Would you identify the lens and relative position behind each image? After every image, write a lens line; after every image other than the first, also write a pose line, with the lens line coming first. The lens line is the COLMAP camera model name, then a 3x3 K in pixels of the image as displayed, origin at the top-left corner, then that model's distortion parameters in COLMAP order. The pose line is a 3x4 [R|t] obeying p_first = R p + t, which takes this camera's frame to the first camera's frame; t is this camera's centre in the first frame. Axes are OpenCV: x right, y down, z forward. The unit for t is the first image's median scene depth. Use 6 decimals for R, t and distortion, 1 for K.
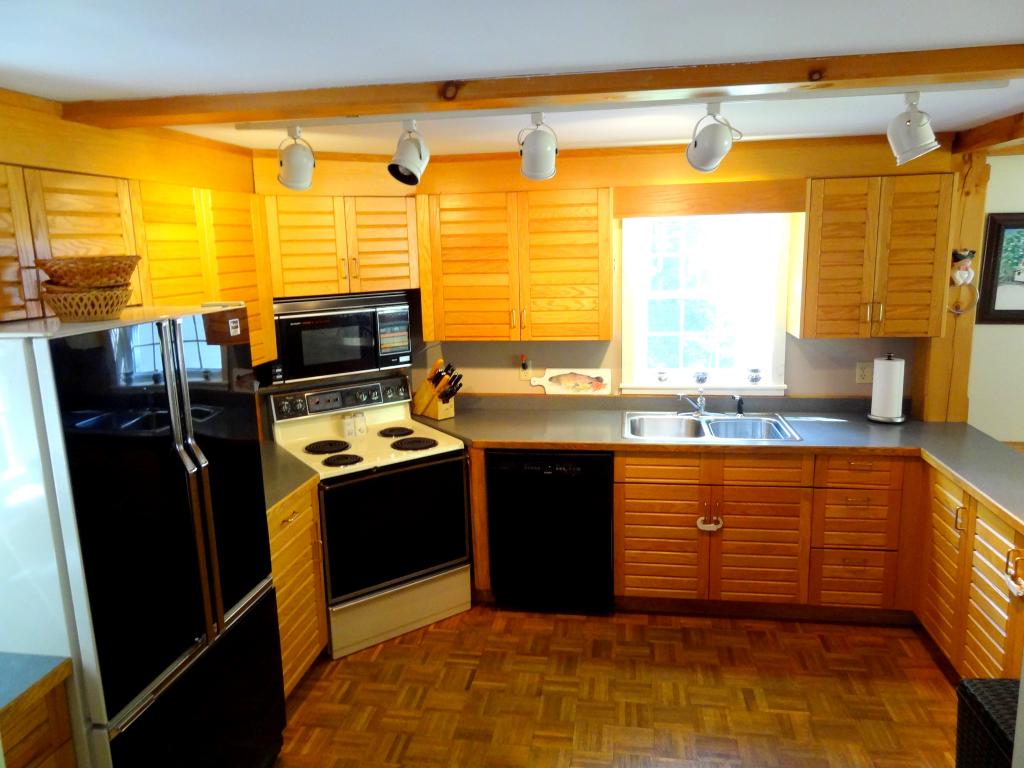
lens RADIAL K [[738.9, 0, 512.8], [0, 738.9, 387.4], [0, 0, 1]] dist [-0.000190, 0.016173]
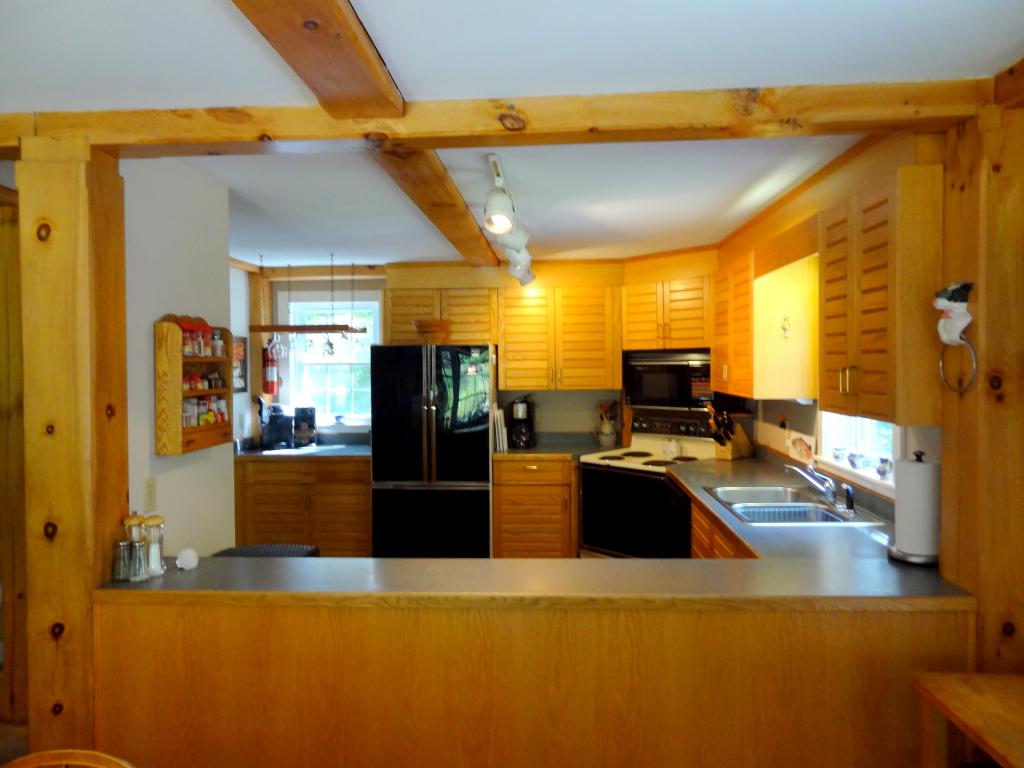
lens RADIAL K [[738.9, 0, 512.6], [0, 738.9, 383.0], [0, 0, 1]] dist [-0.000190, 0.016173]
pose [[0.088555, 0.050957, -0.994767, 1.168972], [-0.183851, 0.982367, 0.033956, -0.061274], [0.978957, 0.179882, 0.096362, 0.616943]]
